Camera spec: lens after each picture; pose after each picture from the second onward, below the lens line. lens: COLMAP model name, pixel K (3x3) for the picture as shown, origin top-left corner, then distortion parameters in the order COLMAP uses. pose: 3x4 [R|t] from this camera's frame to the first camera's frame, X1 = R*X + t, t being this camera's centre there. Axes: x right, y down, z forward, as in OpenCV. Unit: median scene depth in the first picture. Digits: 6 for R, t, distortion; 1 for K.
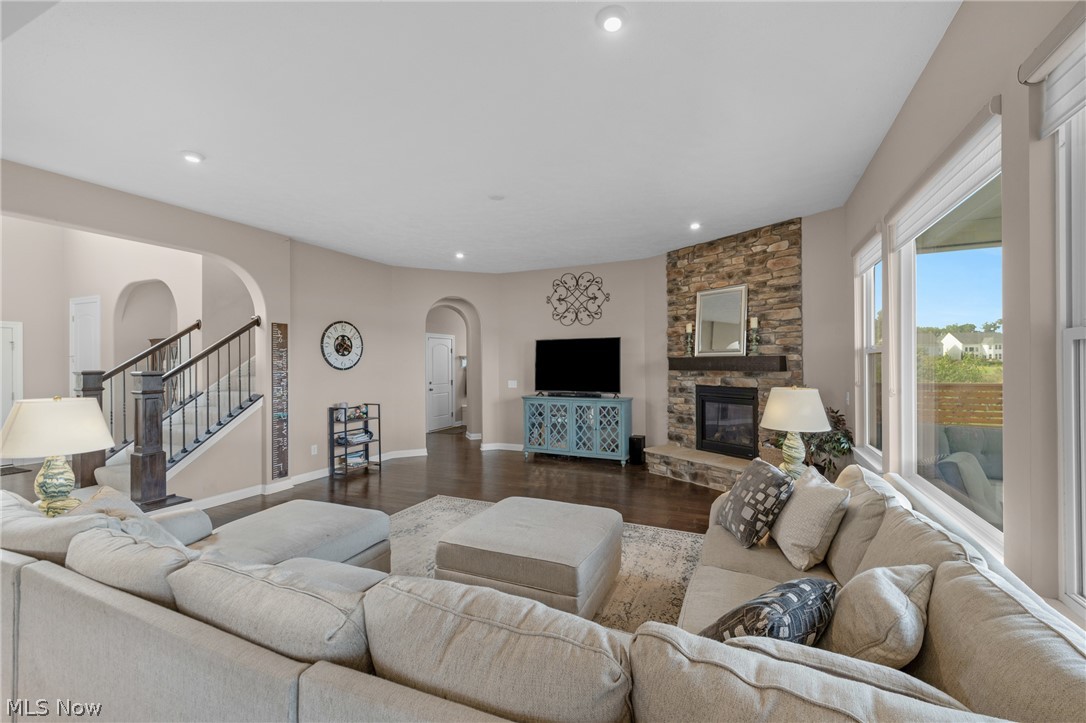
lens RADIAL K [[446.5, 0, 547.4], [0, 446.5, 362.2], [0, 0, 1]] dist [0.001566, 0.000014]
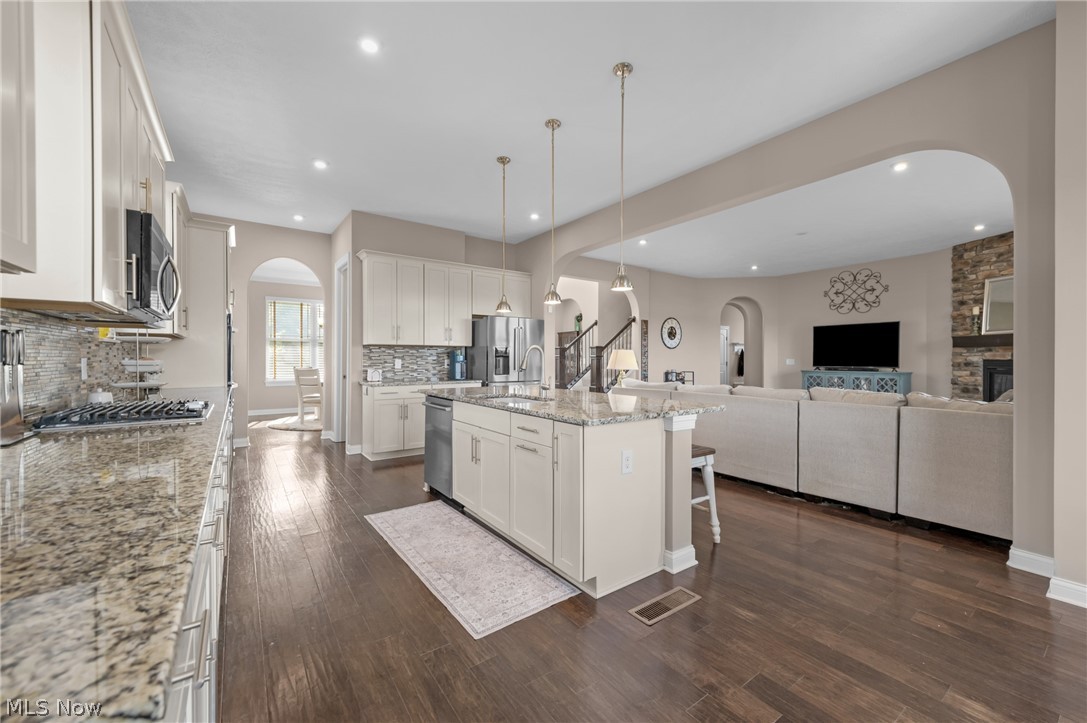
lens RADIAL K [[439.4, 0, 540.3], [0, 439.4, 362.4], [0, 0, 1]] dist [0.008506, -0.000275]
pose [[0.869519, 0.008659, -0.493823, -0.095442], [-0.003641, 0.999931, 0.011124, 0.048345], [0.493886, -0.007875, 0.869491, -0.547439]]
